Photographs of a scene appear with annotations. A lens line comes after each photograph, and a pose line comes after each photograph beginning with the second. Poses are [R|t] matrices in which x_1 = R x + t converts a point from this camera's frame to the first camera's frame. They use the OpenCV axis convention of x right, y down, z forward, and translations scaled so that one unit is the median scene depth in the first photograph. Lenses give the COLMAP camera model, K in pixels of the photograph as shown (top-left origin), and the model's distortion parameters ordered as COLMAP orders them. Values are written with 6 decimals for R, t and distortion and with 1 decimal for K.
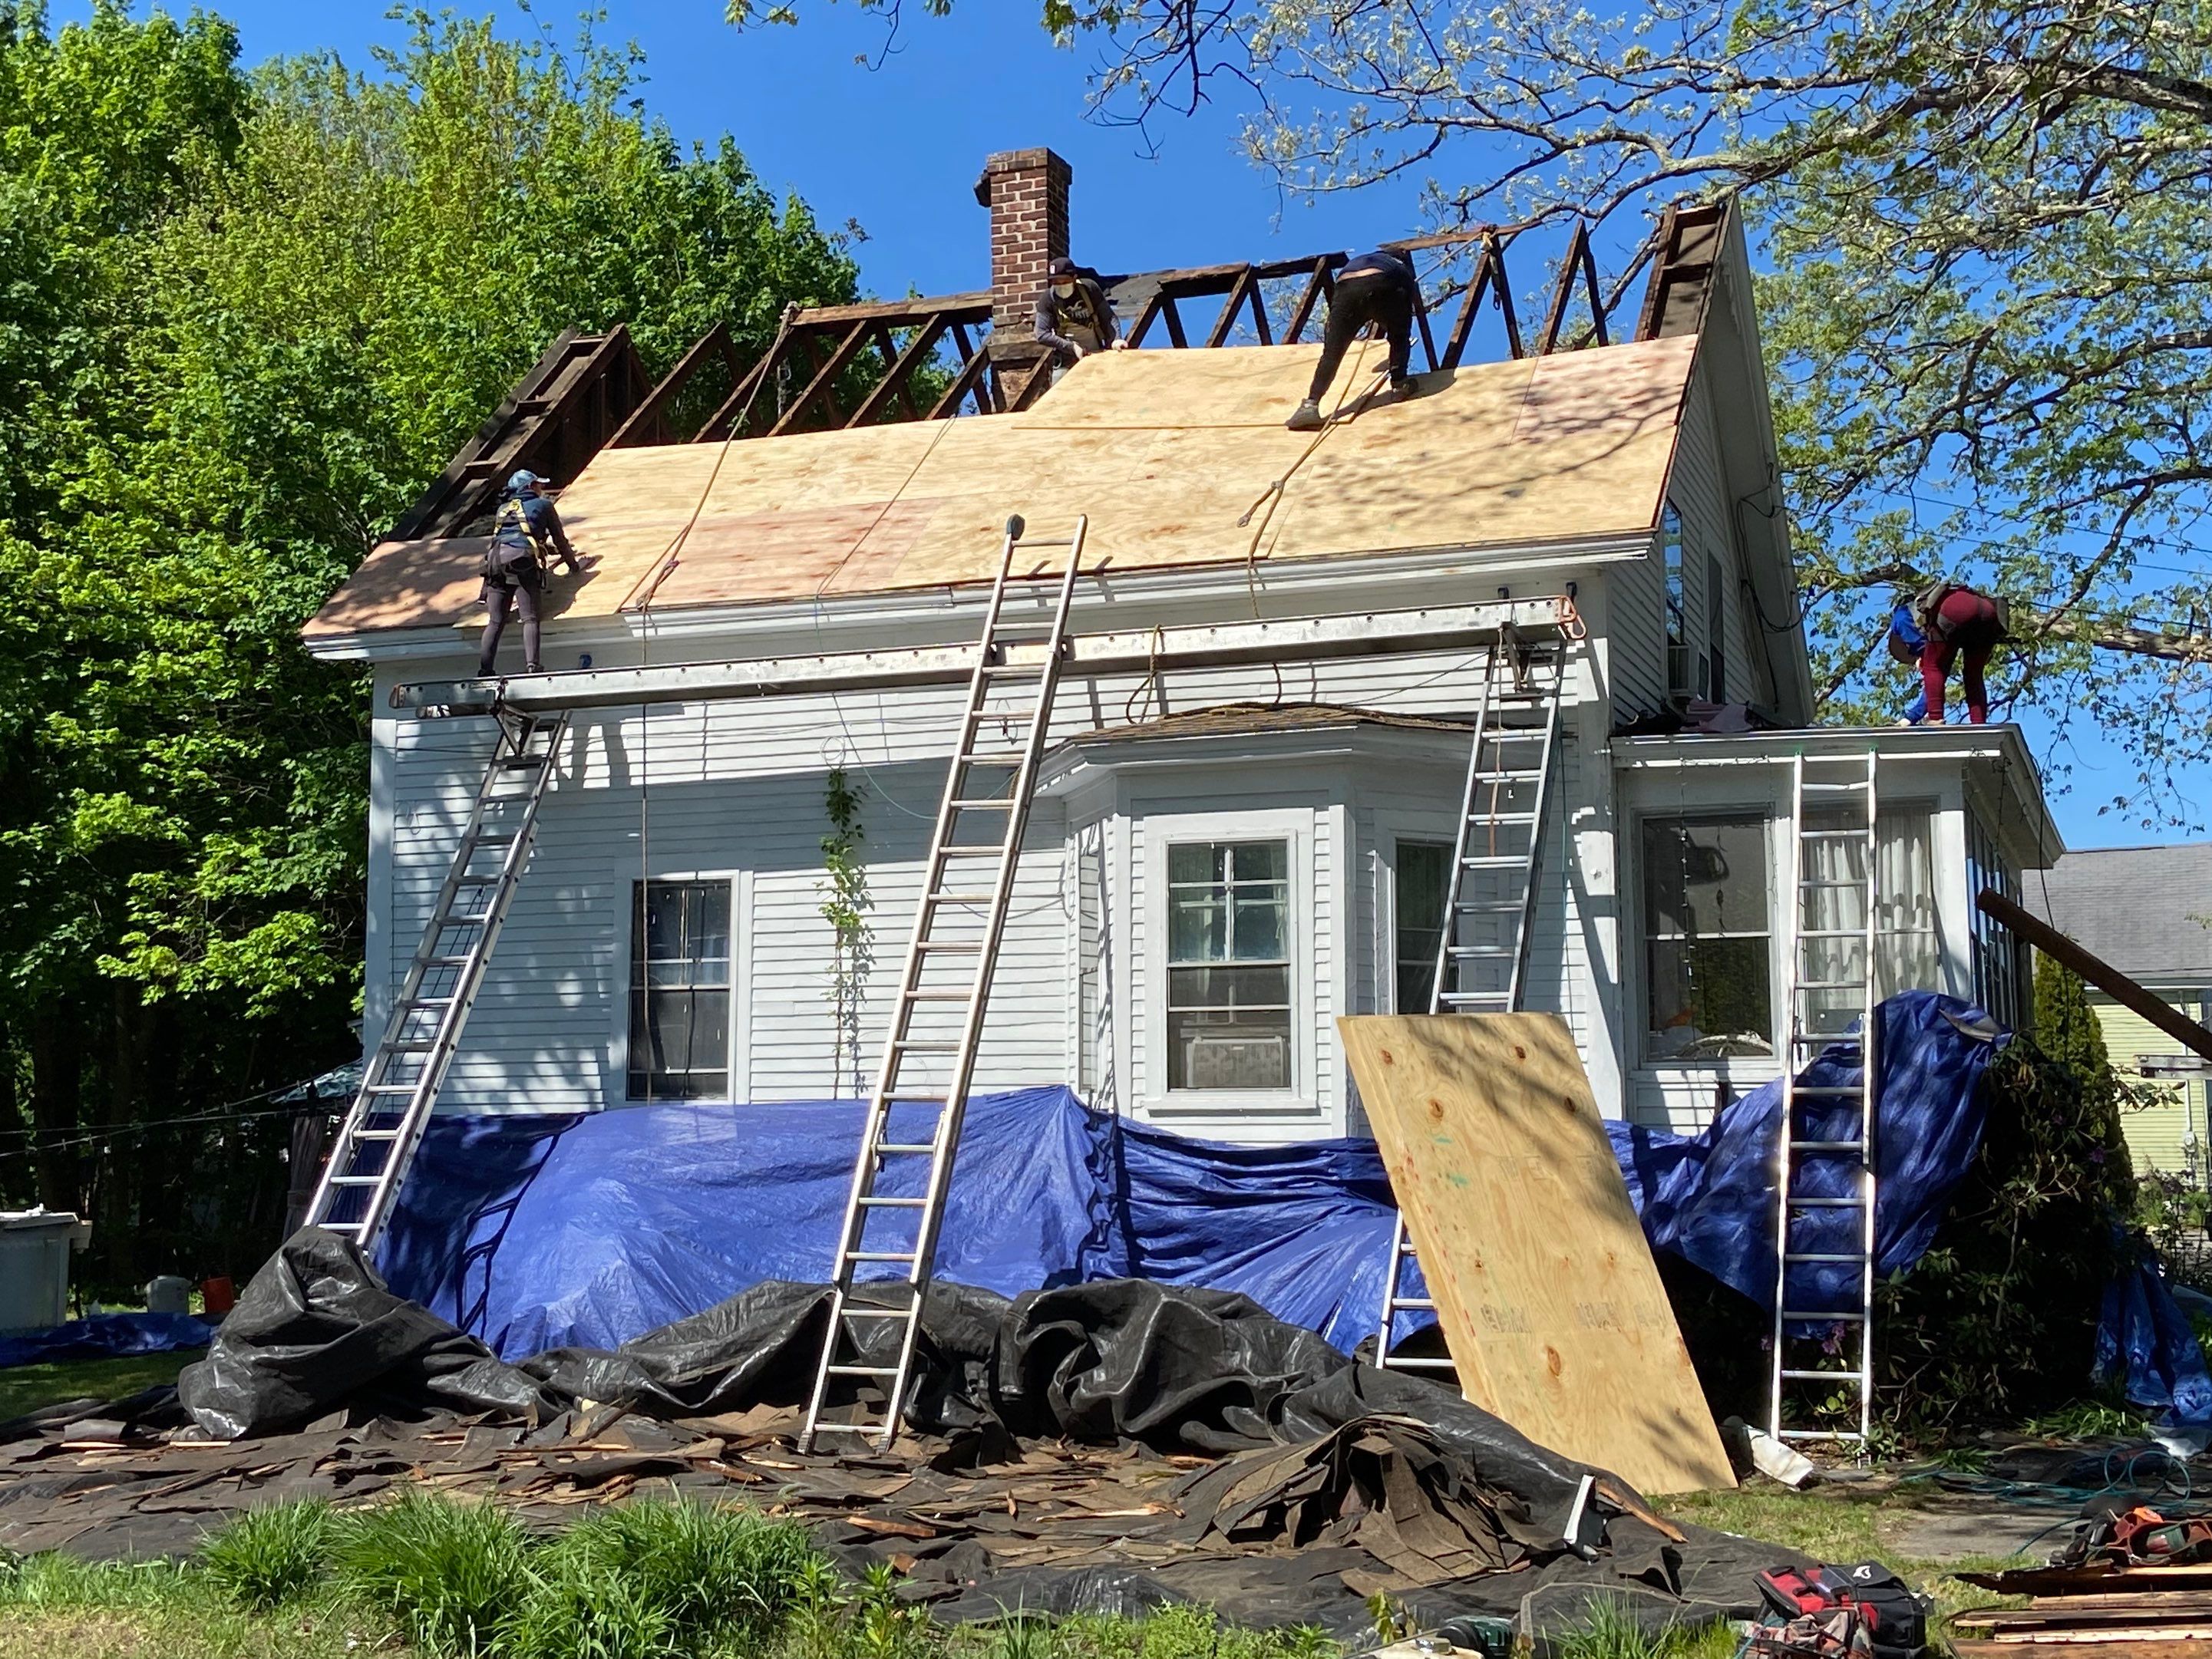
lens RADIAL K [[3023.0, 0, 1063.7], [0, 3023.0, 831.2], [0, 0, 1]] dist [0.134093, -0.125592]
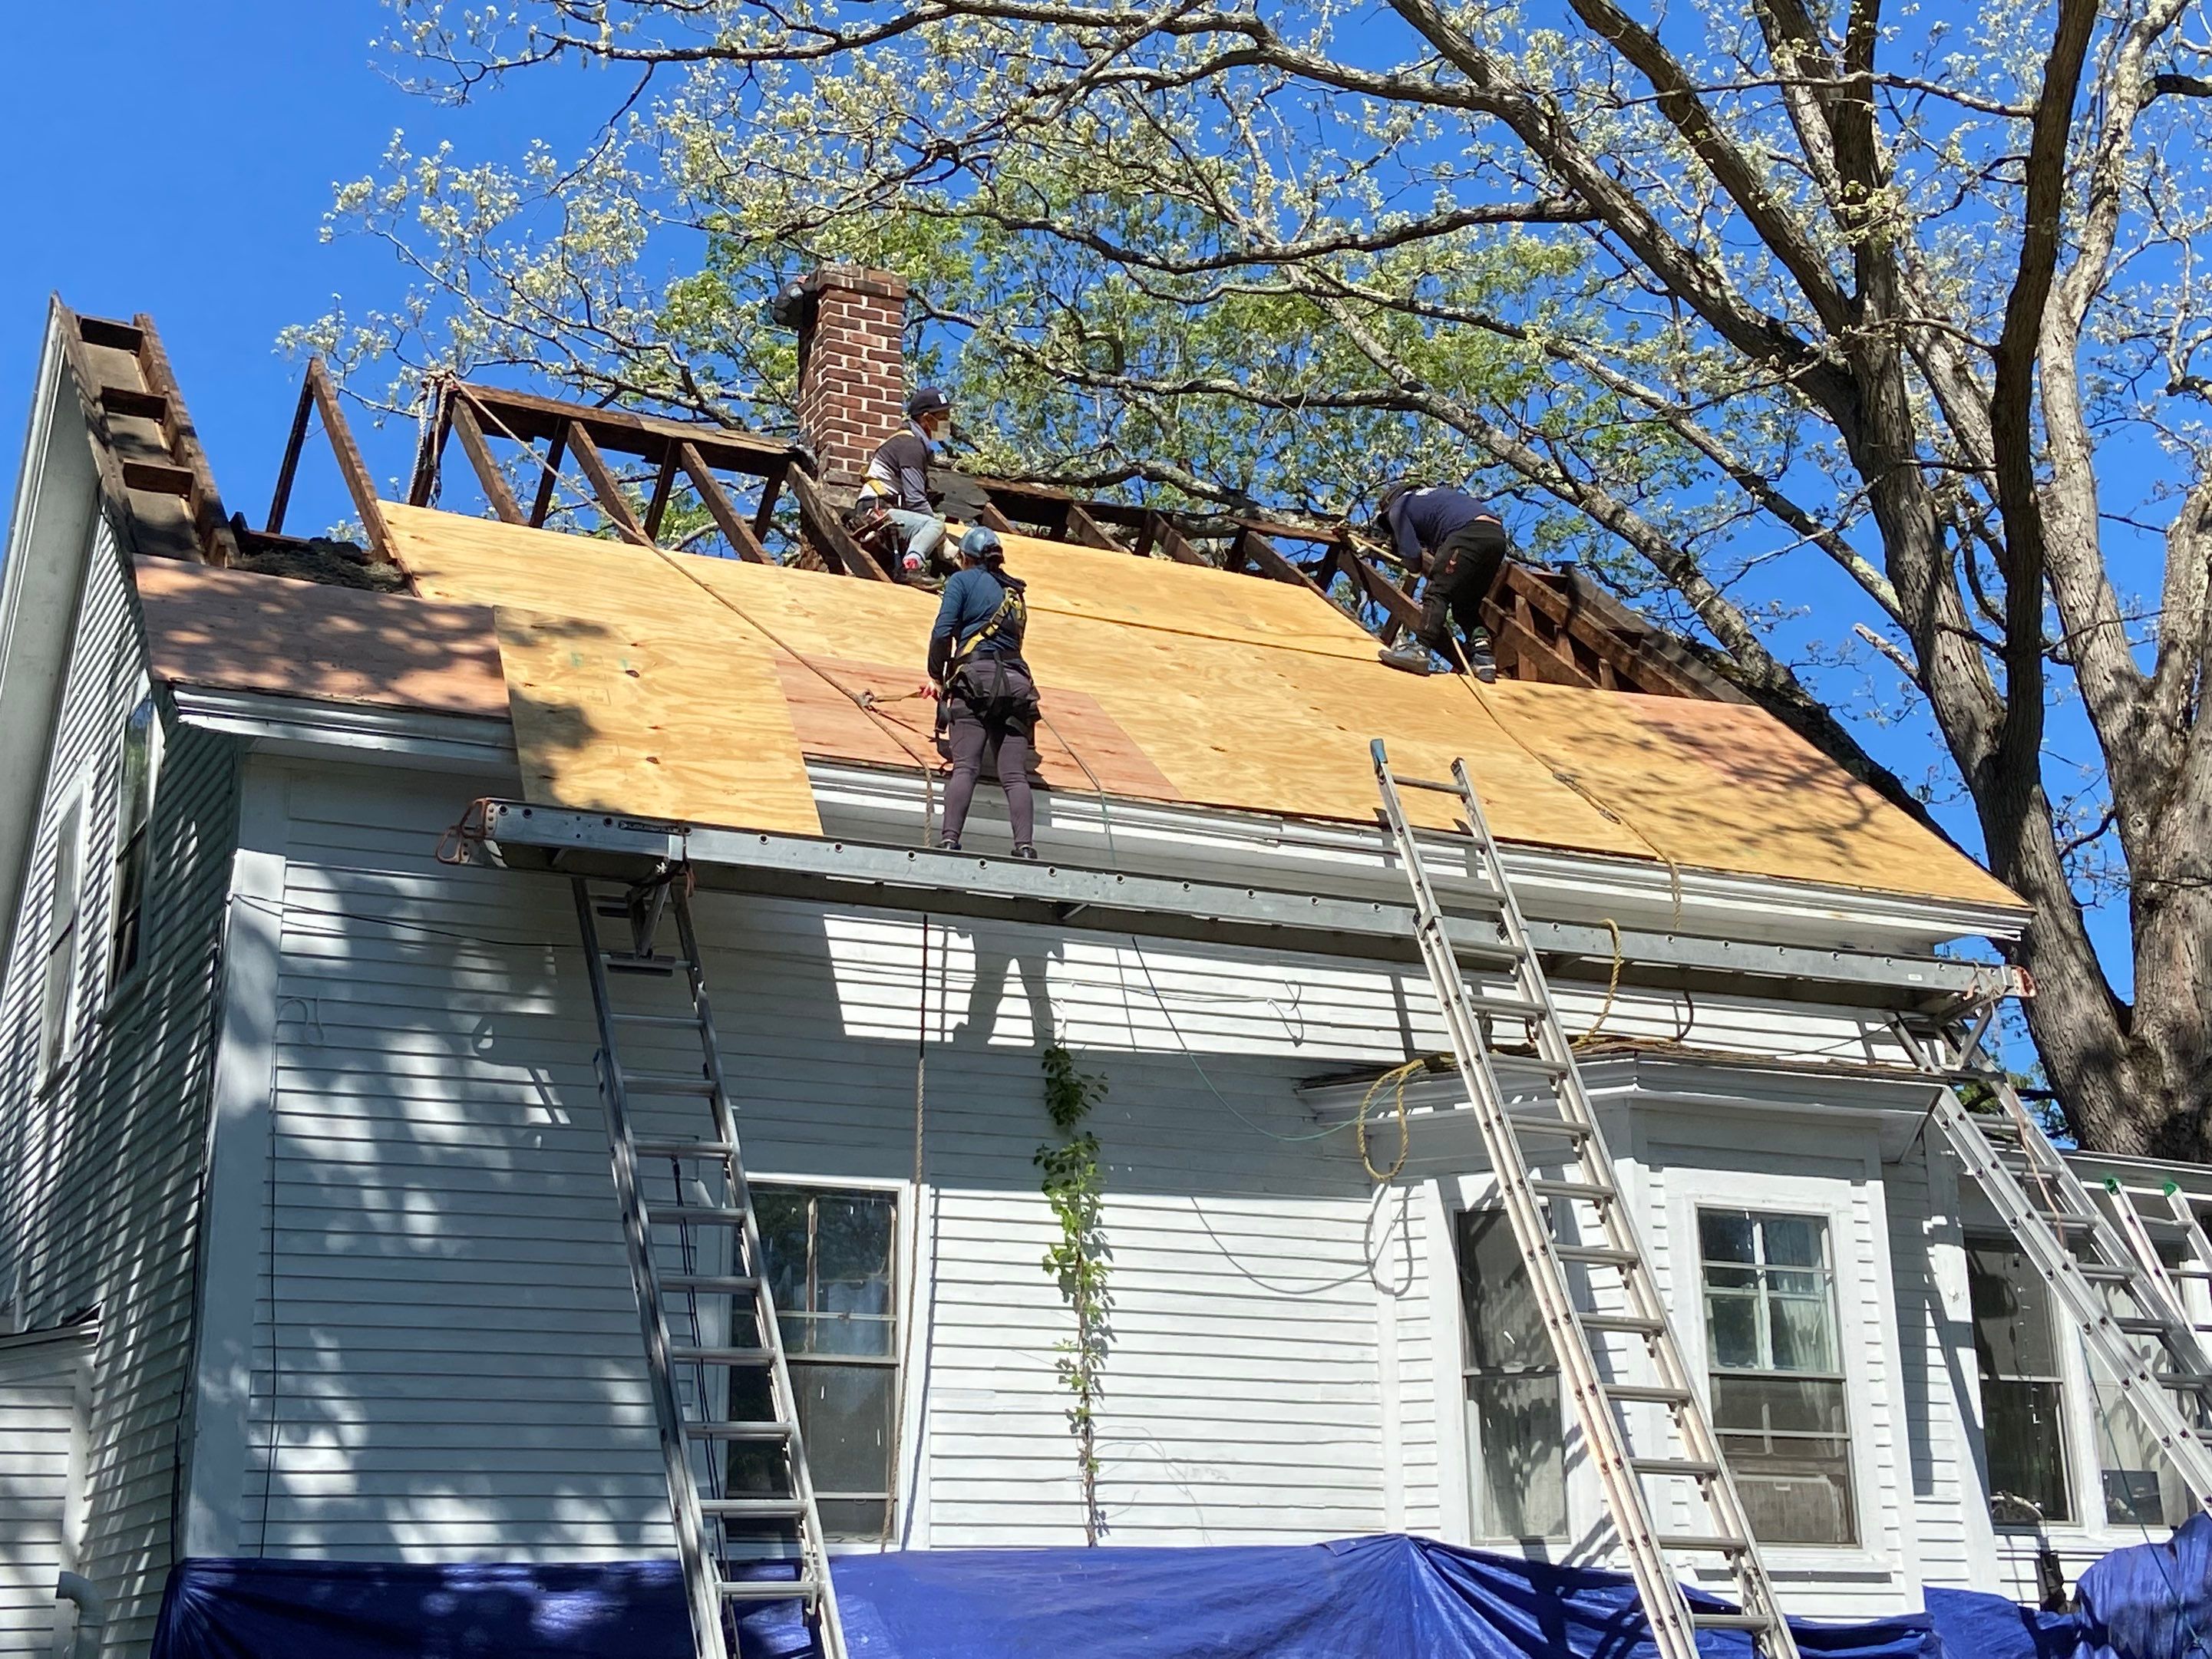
lens RADIAL K [[3023.0, 0, 1063.7], [0, 3023.0, 831.2], [0, 0, 1]] dist [0.134093, -0.125592]
pose [[0.672490, 0.189627, 0.715401, -0.594158], [-0.072073, 0.978804, -0.191697, 0.065084], [-0.736588, 0.077353, 0.671903, 0.559873]]
